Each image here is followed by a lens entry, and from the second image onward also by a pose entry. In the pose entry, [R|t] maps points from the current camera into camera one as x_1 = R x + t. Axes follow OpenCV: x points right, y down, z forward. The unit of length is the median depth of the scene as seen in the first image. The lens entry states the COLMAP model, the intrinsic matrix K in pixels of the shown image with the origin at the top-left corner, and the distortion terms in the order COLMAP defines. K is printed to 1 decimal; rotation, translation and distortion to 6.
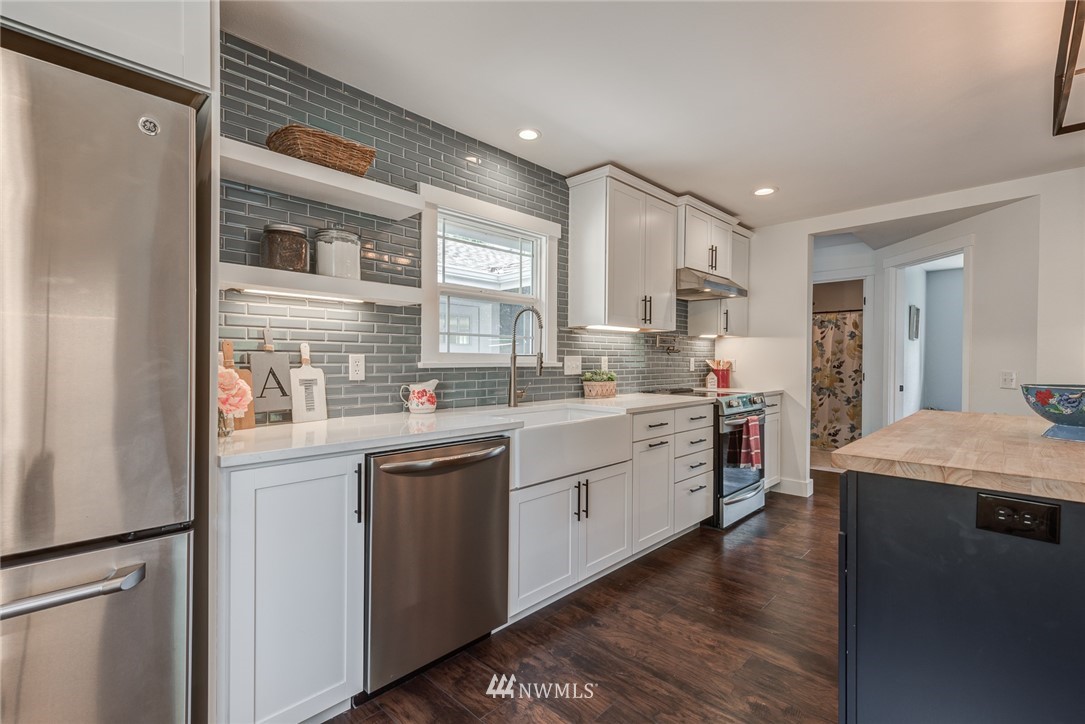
lens RADIAL K [[481.9, 0, 542.5], [0, 481.9, 362.0], [0, 0, 1]] dist [0.016762, 0.000008]
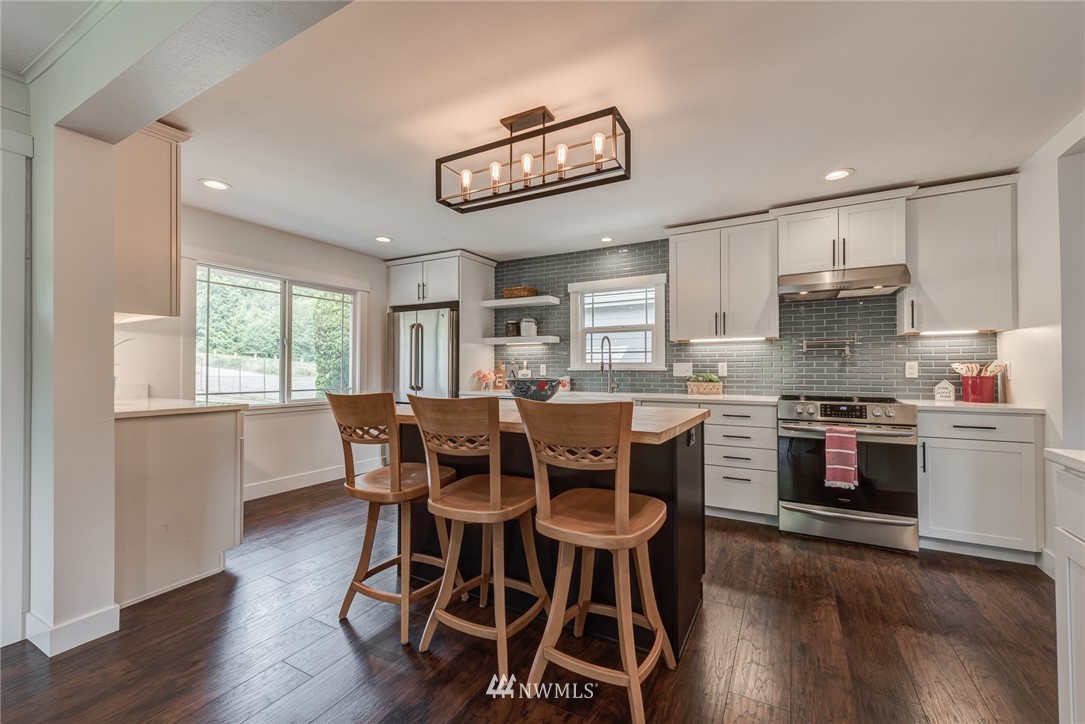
lens RADIAL K [[447.2, 0, 541.7], [0, 447.2, 364.5], [0, 0, 1]] dist [0.013069, -0.000256]
pose [[0.250590, -0.013765, -0.967995, 1.509720], [-0.001216, 0.999894, -0.014534, 0.013537], [0.968093, 0.004819, 0.250547, 0.359903]]
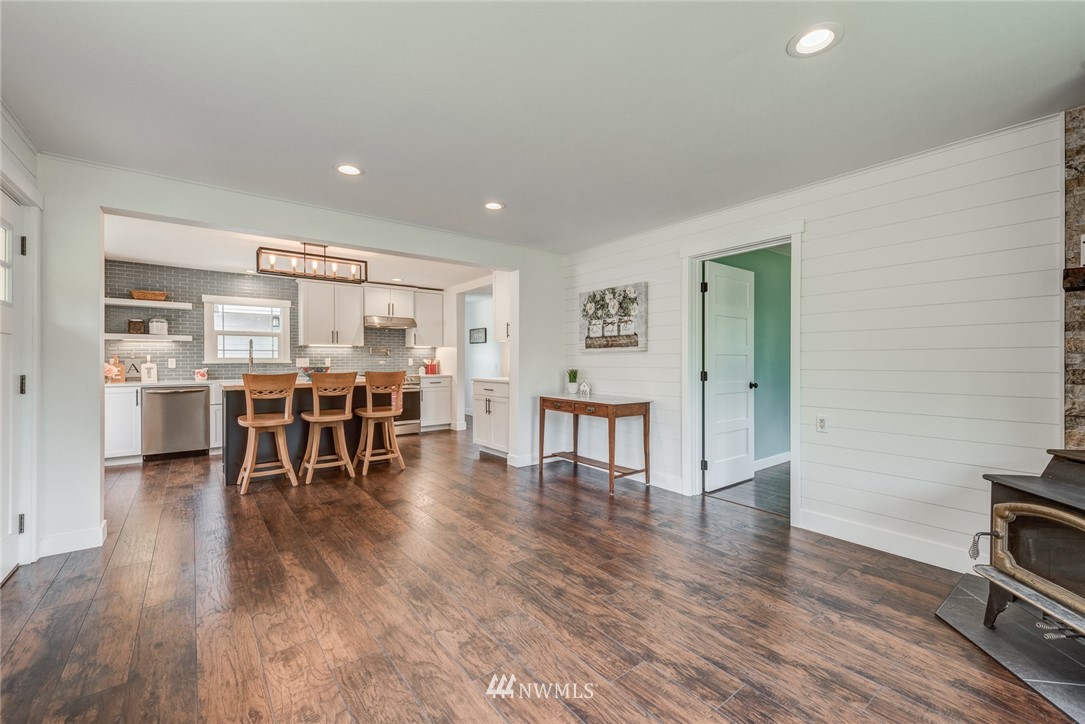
lens RADIAL K [[447.2, 0, 541.7], [0, 447.2, 364.5], [0, 0, 1]] dist [0.013069, -0.000256]
pose [[0.988002, -0.006090, -0.154324, 1.851085], [0.006966, 0.999963, 0.005136, 0.015731], [0.154286, -0.006150, 0.988007, -1.102471]]
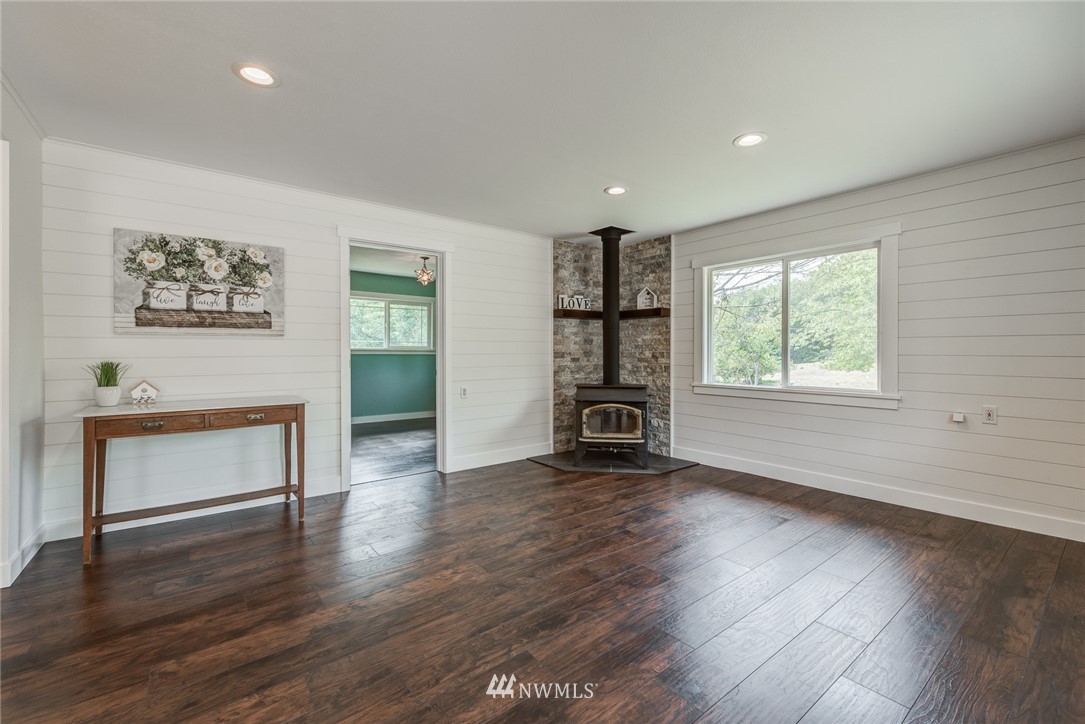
lens RADIAL K [[457.9, 0, 557.1], [0, 457.9, 351.0], [0, 0, 1]] dist [0.014156, -0.000098]
pose [[0.134640, -0.008705, 0.990856, 0.772130], [0.005456, 0.999953, 0.008044, 0.017151], [-0.990880, 0.004323, 0.134681, -0.410952]]
